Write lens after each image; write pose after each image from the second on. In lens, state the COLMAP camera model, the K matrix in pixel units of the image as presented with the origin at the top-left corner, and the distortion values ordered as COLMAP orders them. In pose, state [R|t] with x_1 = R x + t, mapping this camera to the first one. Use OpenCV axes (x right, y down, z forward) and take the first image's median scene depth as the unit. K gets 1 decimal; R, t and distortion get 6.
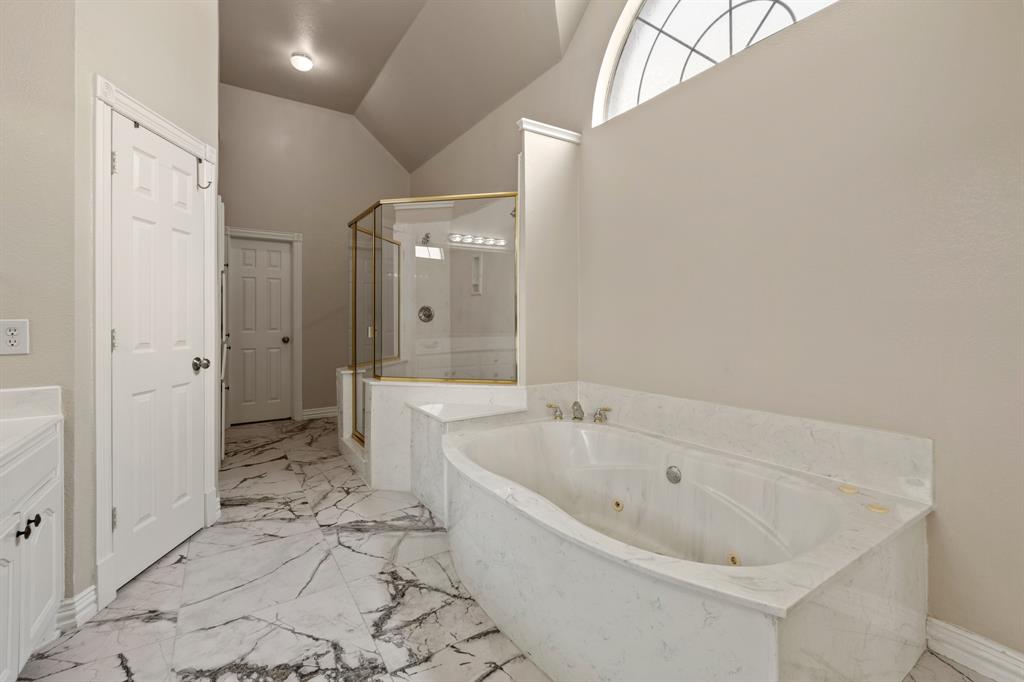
lens RADIAL K [[439.9, 0, 503.2], [0, 439.9, 317.1], [0, 0, 1]] dist [-0.004535, -0.001460]
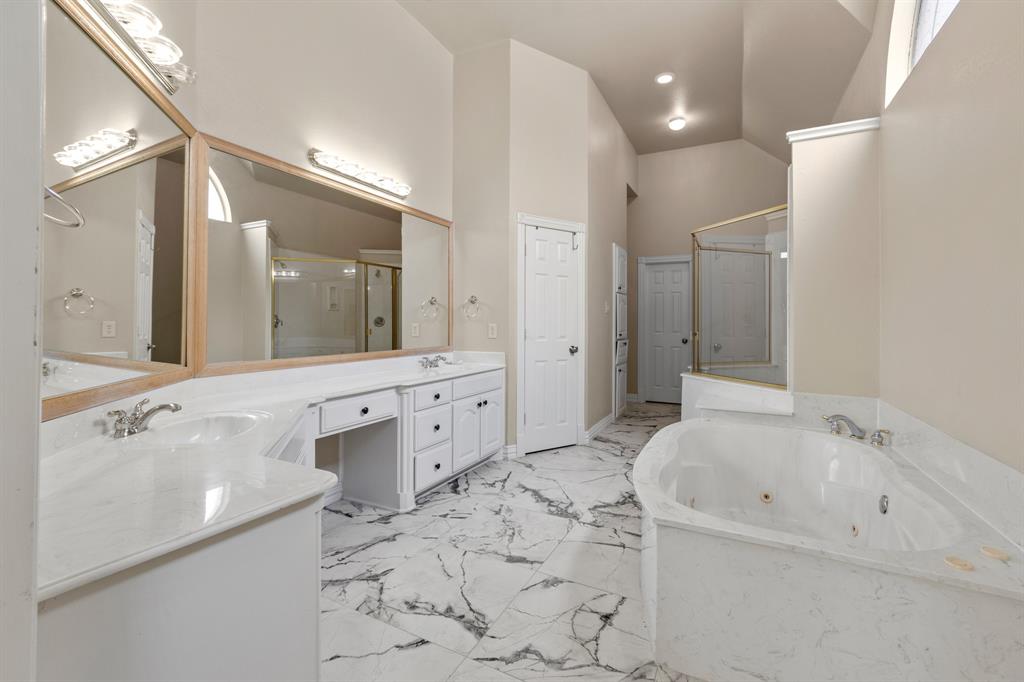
lens RADIAL K [[439.9, 0, 518.7], [0, 439.9, 321.0], [0, 0, 1]] dist [-0.004535, -0.001460]
pose [[0.505599, 0.003183, -0.862763, 0.769377], [-0.003419, 0.999993, 0.001686, -0.011229], [0.862762, 0.002098, 0.505606, -0.085971]]
